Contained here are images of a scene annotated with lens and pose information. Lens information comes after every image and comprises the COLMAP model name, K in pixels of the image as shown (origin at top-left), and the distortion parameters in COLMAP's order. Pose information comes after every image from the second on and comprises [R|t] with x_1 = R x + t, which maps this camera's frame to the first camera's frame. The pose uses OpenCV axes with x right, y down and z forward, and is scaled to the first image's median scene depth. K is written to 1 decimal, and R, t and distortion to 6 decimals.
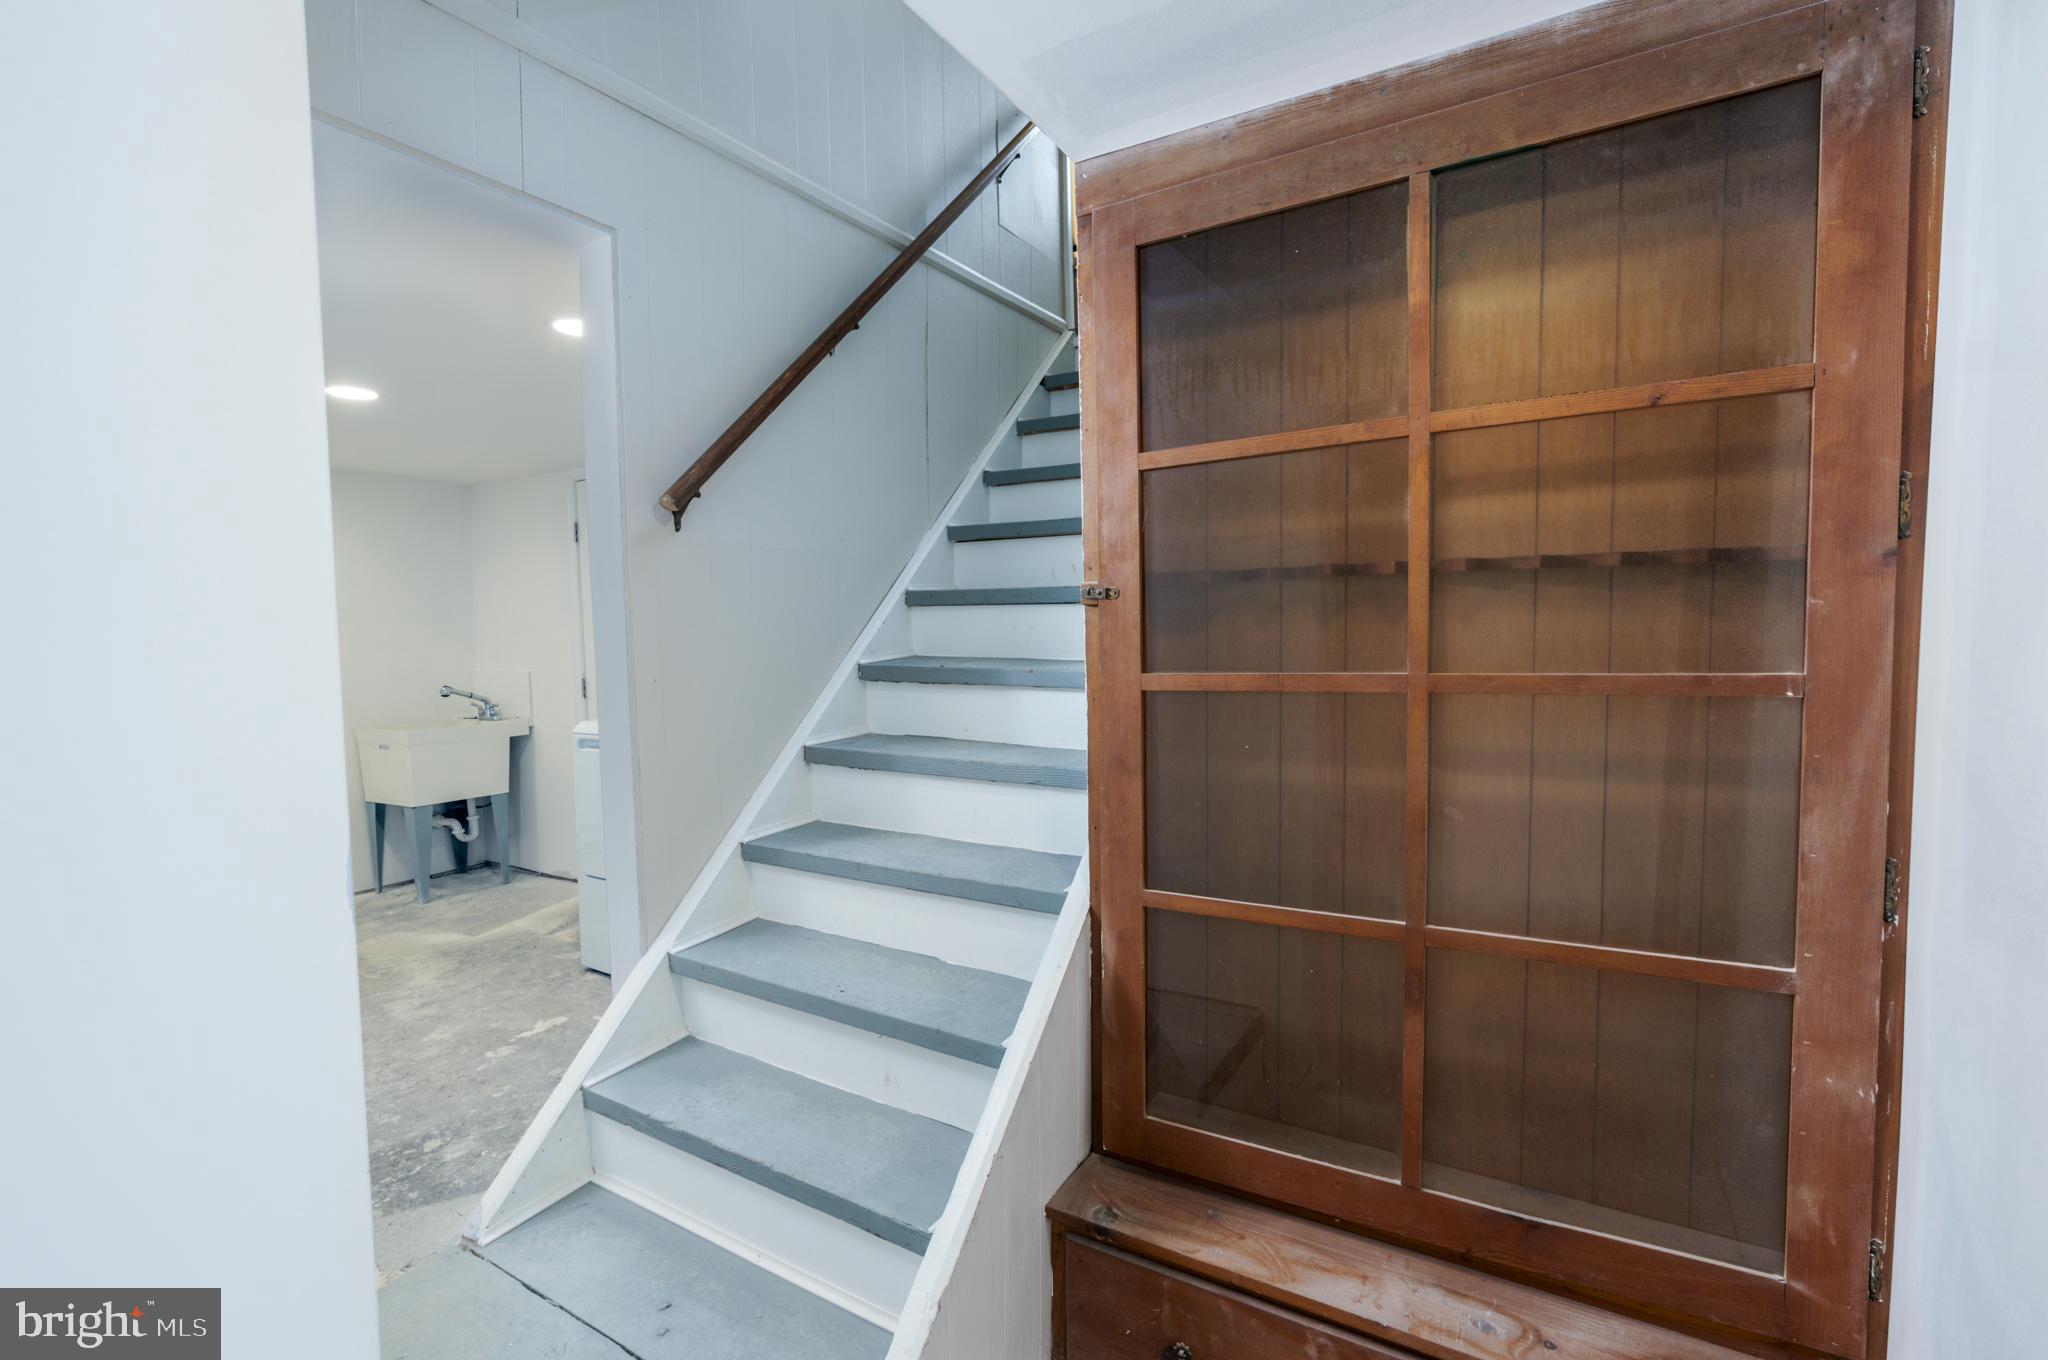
lens RADIAL K [[931.4, 0, 1024.0], [0, 931.4, 680.0], [0, 0, 1]] dist [-0.003175, 0.000831]
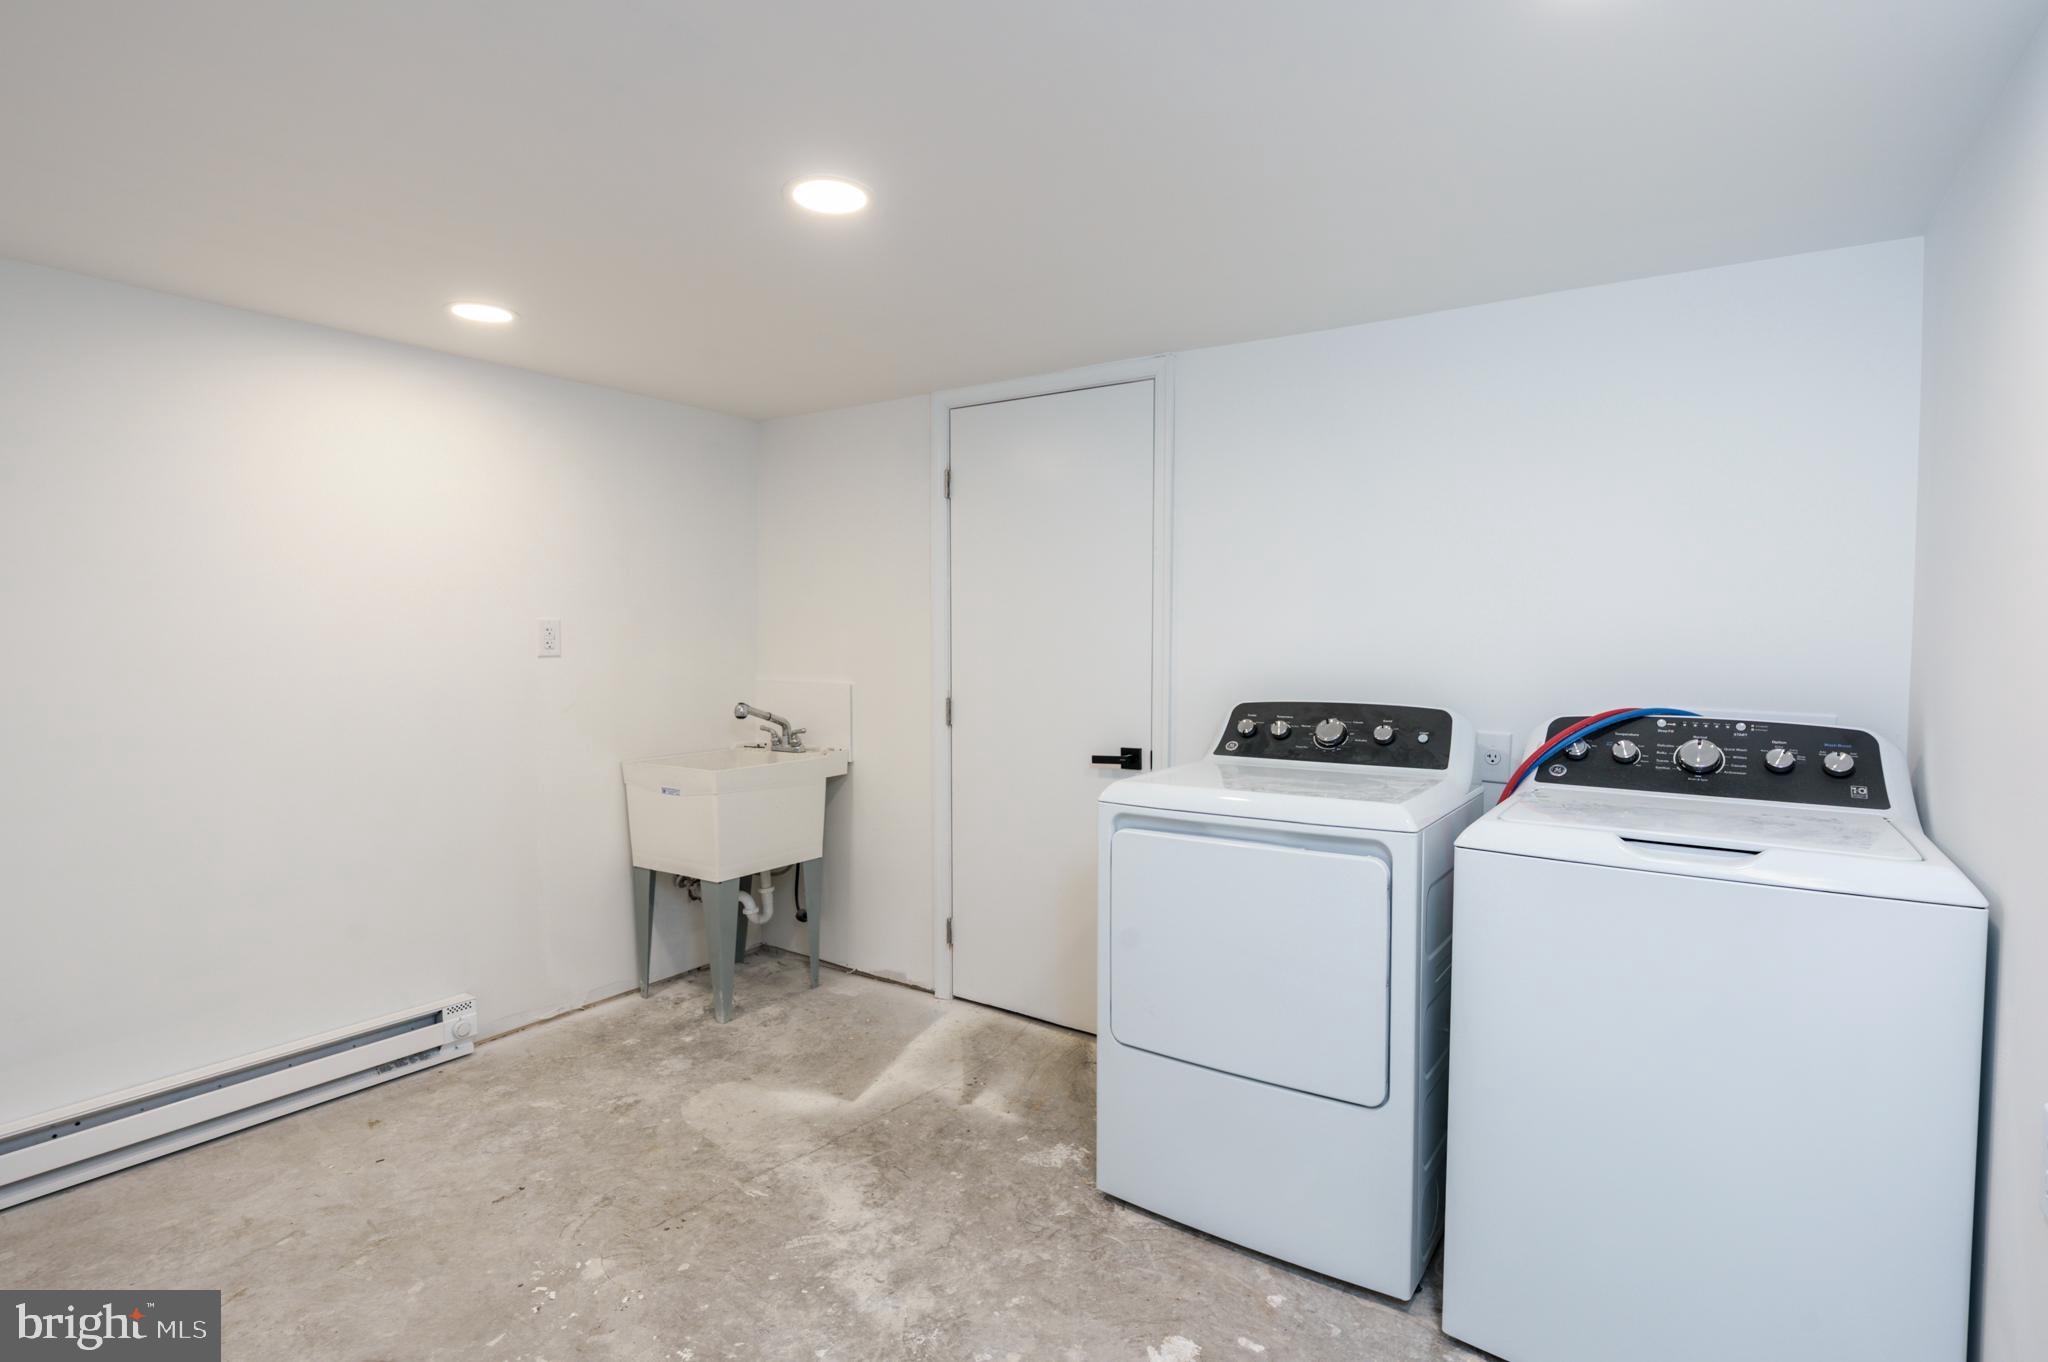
lens RADIAL K [[999.7, 0, 1024.0], [0, 999.7, 681.0], [0, 0, 1]] dist [-0.001917, -0.000292]
pose [[0.997396, 0.020732, -0.069076, -0.365223], [-0.021065, 0.999770, -0.004091, -0.011832], [0.068976, 0.005536, 0.997603, 0.268928]]
